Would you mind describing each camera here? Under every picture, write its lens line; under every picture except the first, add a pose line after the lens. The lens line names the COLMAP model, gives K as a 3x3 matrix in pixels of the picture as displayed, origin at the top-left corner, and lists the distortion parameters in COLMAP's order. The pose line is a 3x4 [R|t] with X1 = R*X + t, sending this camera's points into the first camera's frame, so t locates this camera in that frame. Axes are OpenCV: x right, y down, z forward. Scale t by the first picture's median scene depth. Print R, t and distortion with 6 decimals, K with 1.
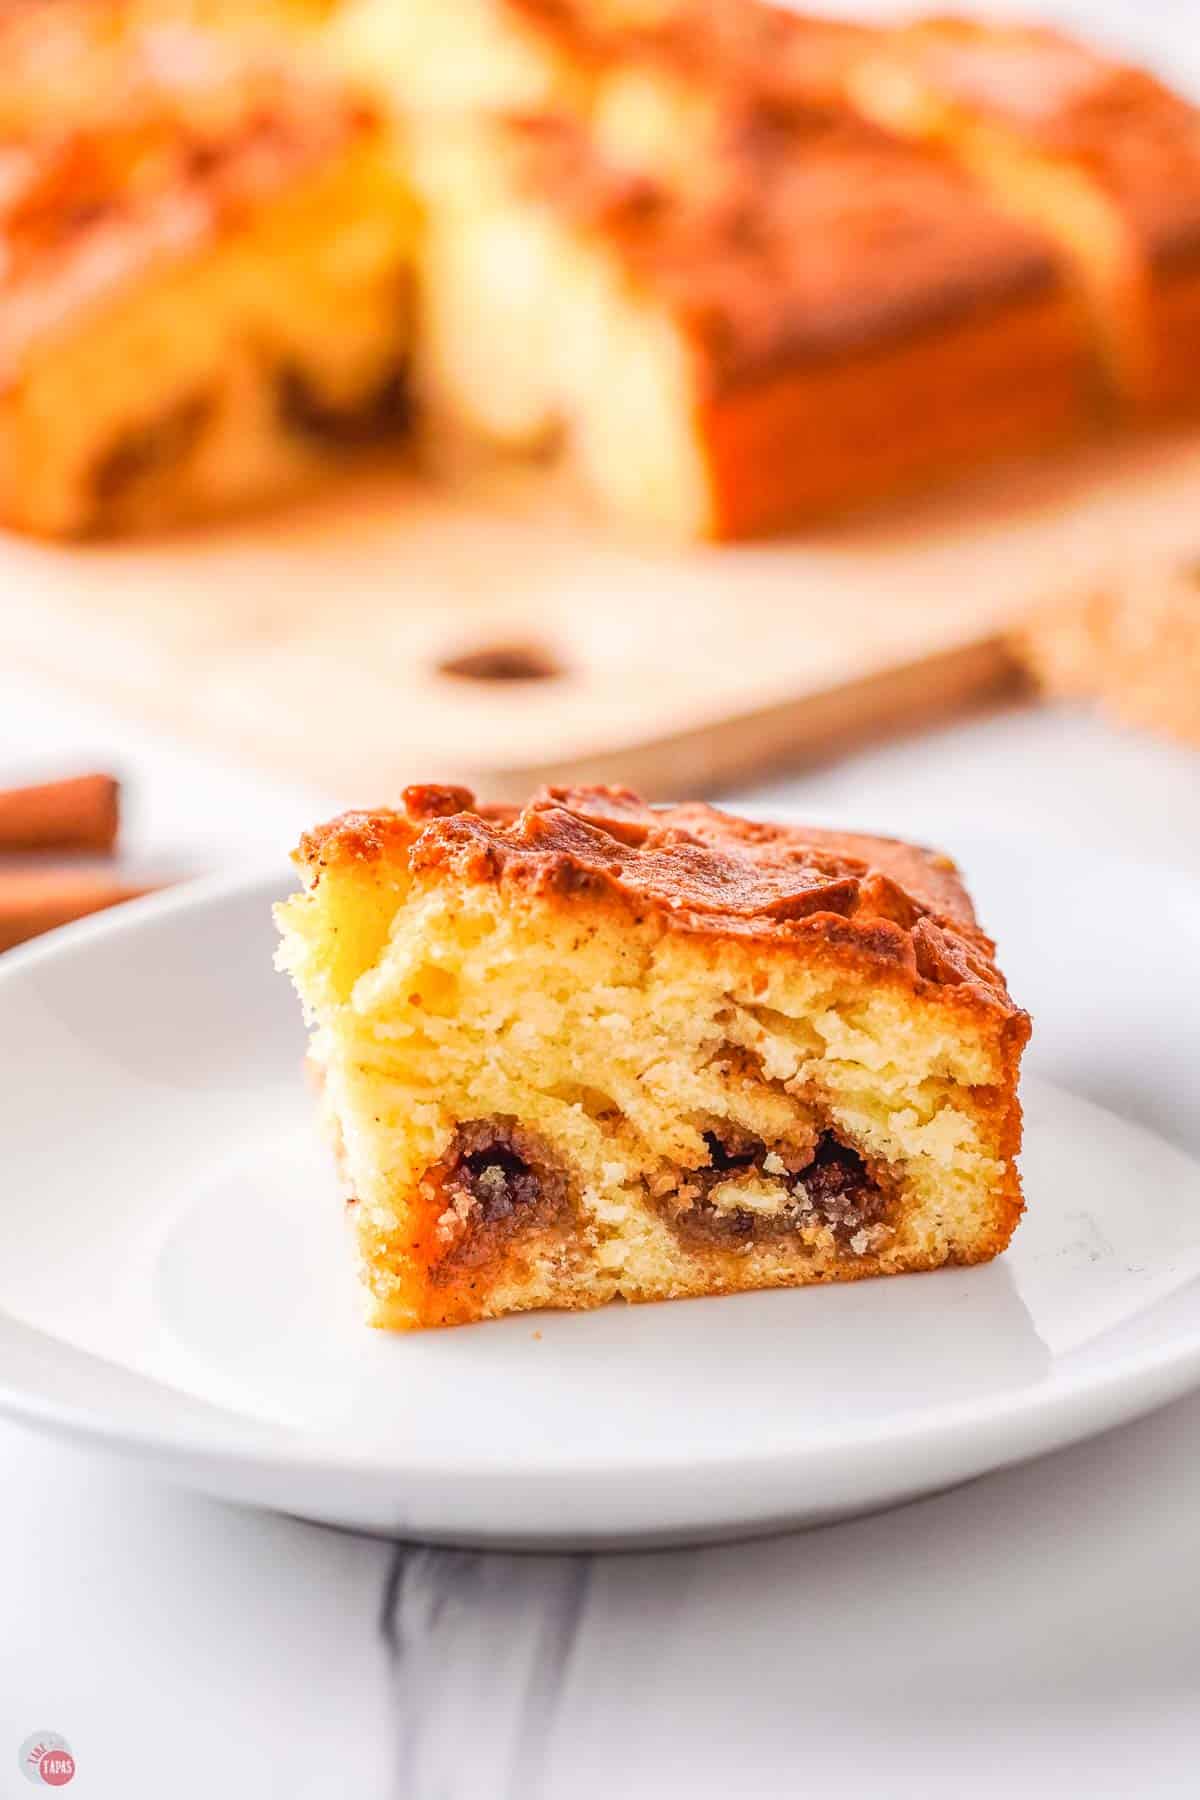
lens RADIAL K [[5278.3, 0, 604.6], [0, 5278.3, 893.8], [0, 0, 1]] dist [-0.122576, 0.000000]
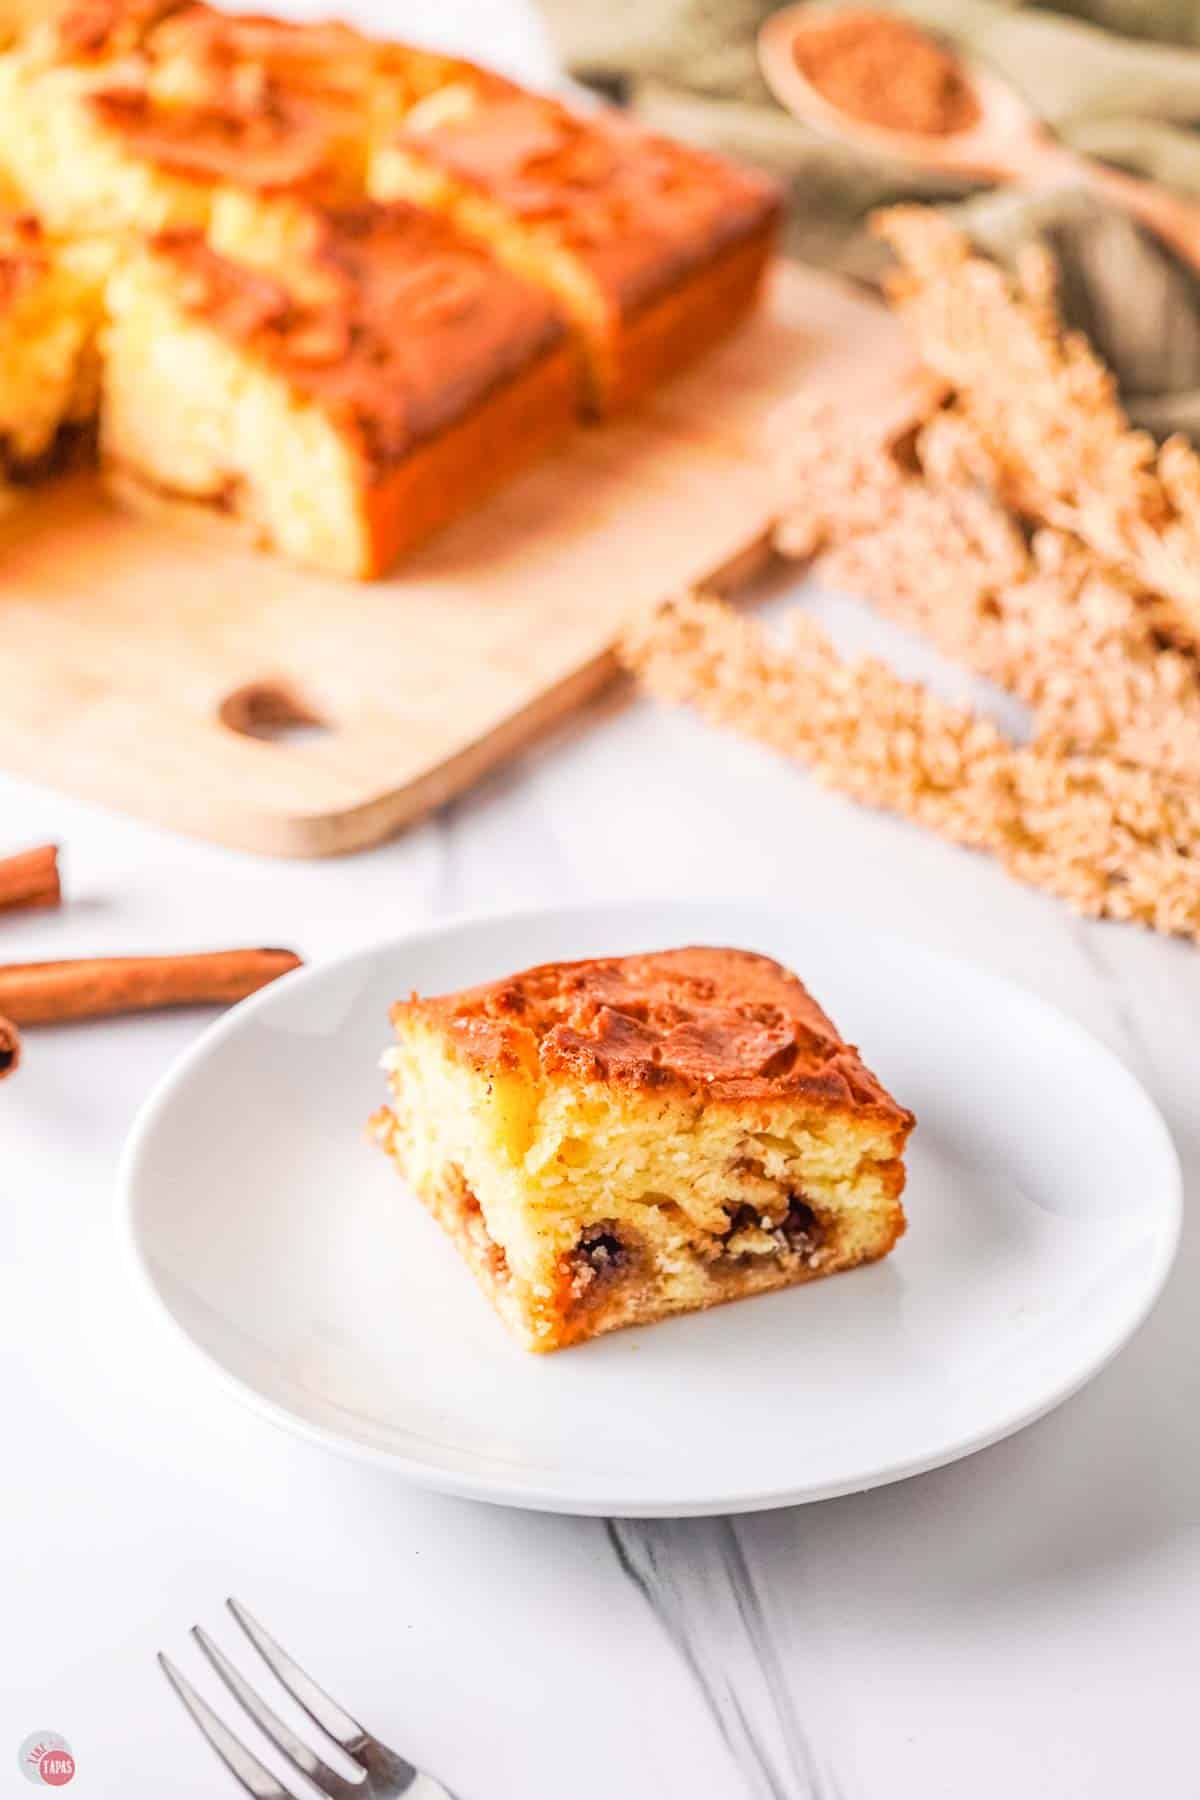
lens RADIAL K [[5278.3, 0, 597.6], [0, 5278.3, 904.3], [0, 0, 1]] dist [-0.122576, 0.000000]
pose [[0.956901, -0.104136, 0.271102, -0.440874], [0.052448, 0.980118, 0.191359, -0.352547], [-0.285639, -0.168893, 0.943338, -0.476990]]
